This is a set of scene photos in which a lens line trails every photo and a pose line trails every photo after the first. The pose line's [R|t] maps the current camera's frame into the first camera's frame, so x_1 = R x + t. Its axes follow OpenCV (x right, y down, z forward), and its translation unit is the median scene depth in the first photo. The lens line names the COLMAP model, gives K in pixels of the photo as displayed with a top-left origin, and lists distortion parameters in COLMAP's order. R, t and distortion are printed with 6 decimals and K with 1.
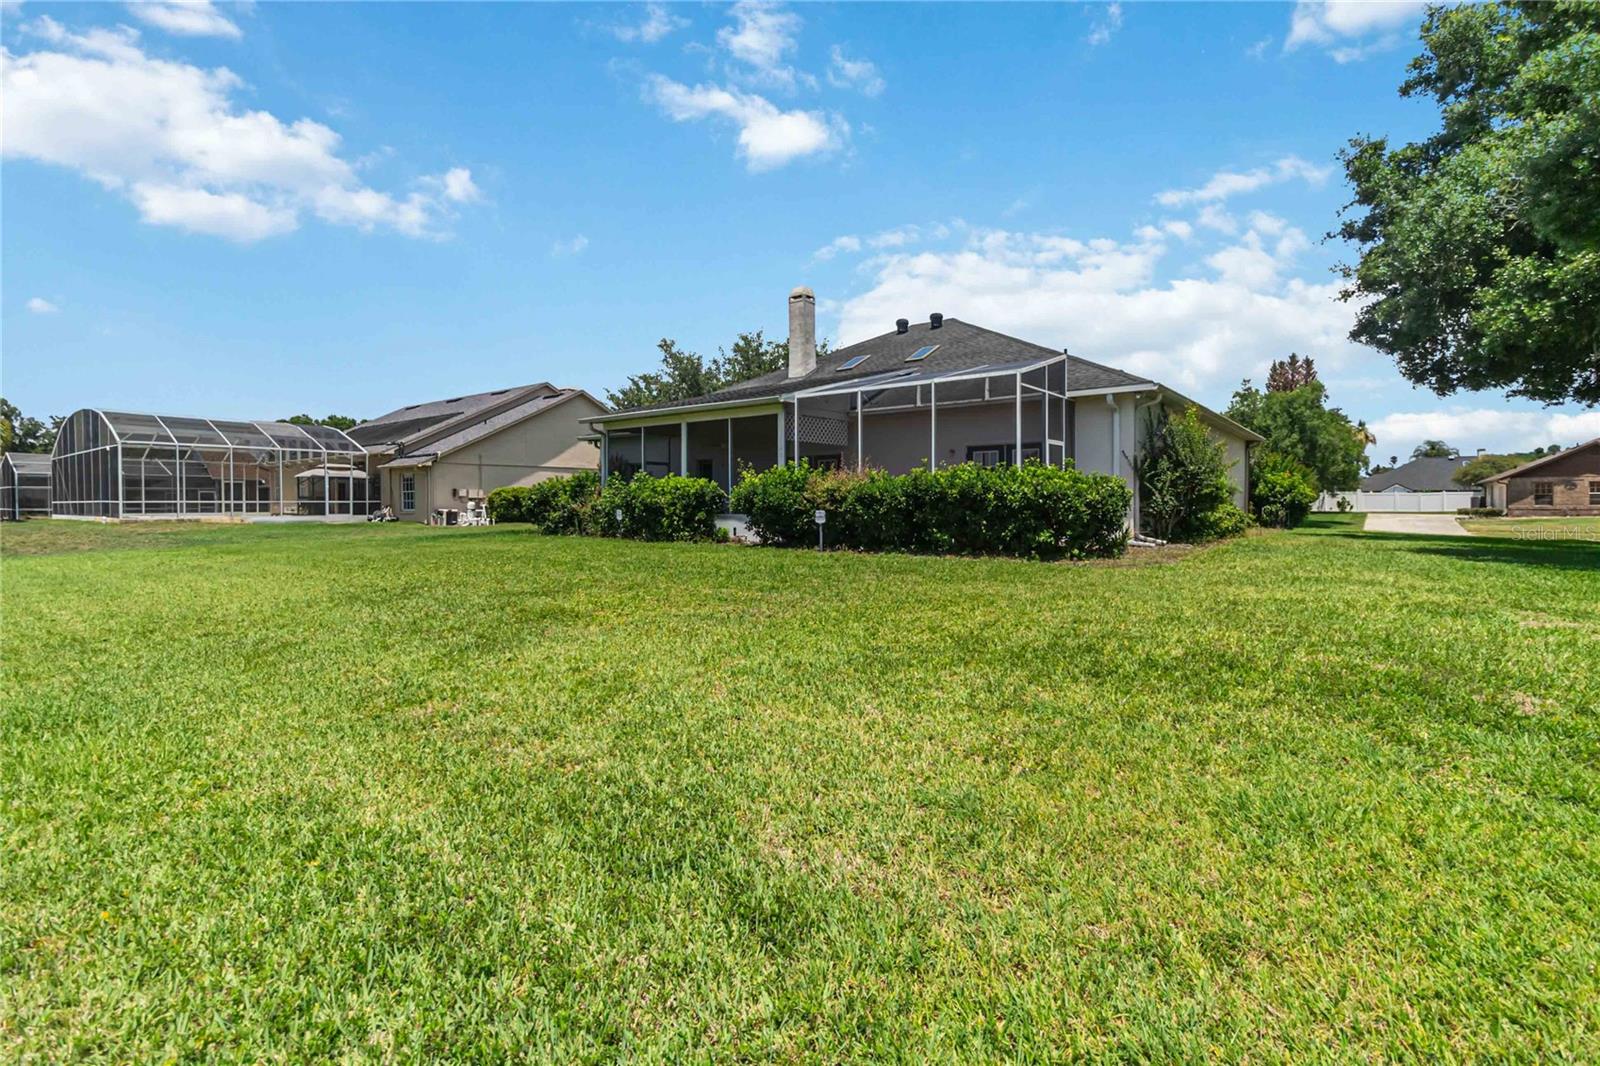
lens RADIAL K [[733.0, 0, 811.7], [0, 733.0, 516.4], [0, 0, 1]] dist [0.002701, 0.000293]
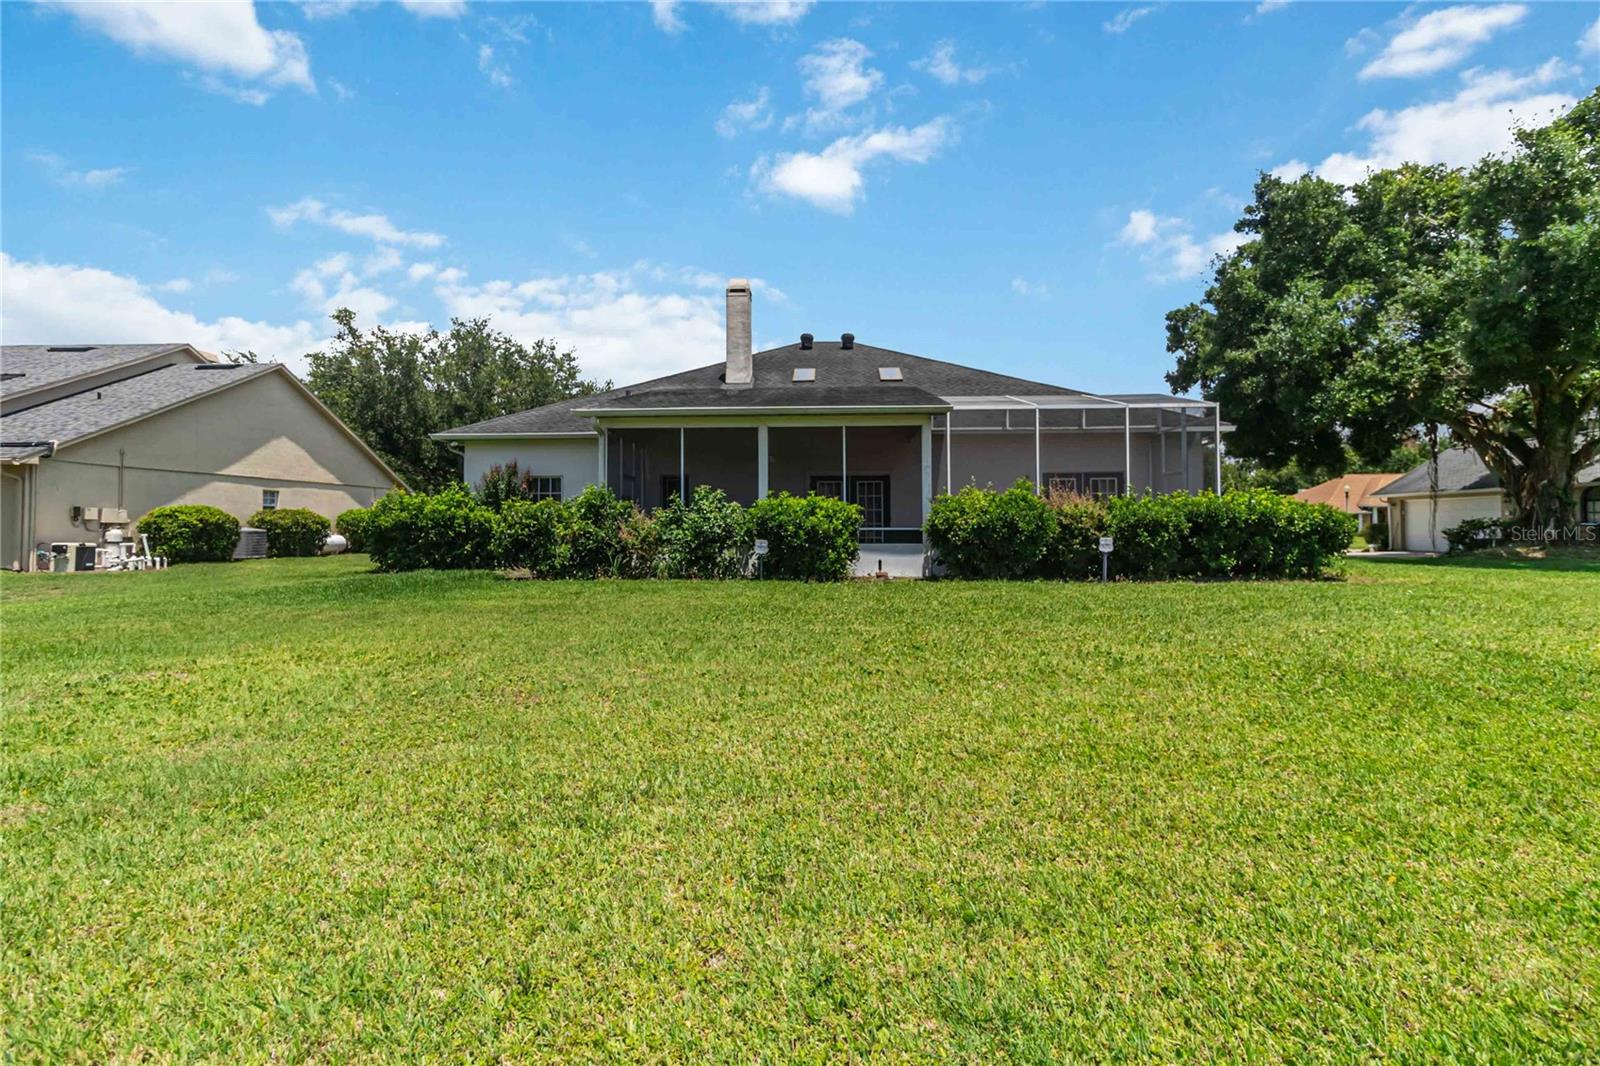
lens RADIAL K [[733.0, 0, 811.7], [0, 733.0, 516.4], [0, 0, 1]] dist [0.002701, 0.000293]
pose [[0.816904, 0.009799, 0.576691, -0.550549], [0.012698, 0.999308, -0.034968, -0.004383], [-0.576634, 0.035889, 0.816214, 0.319692]]
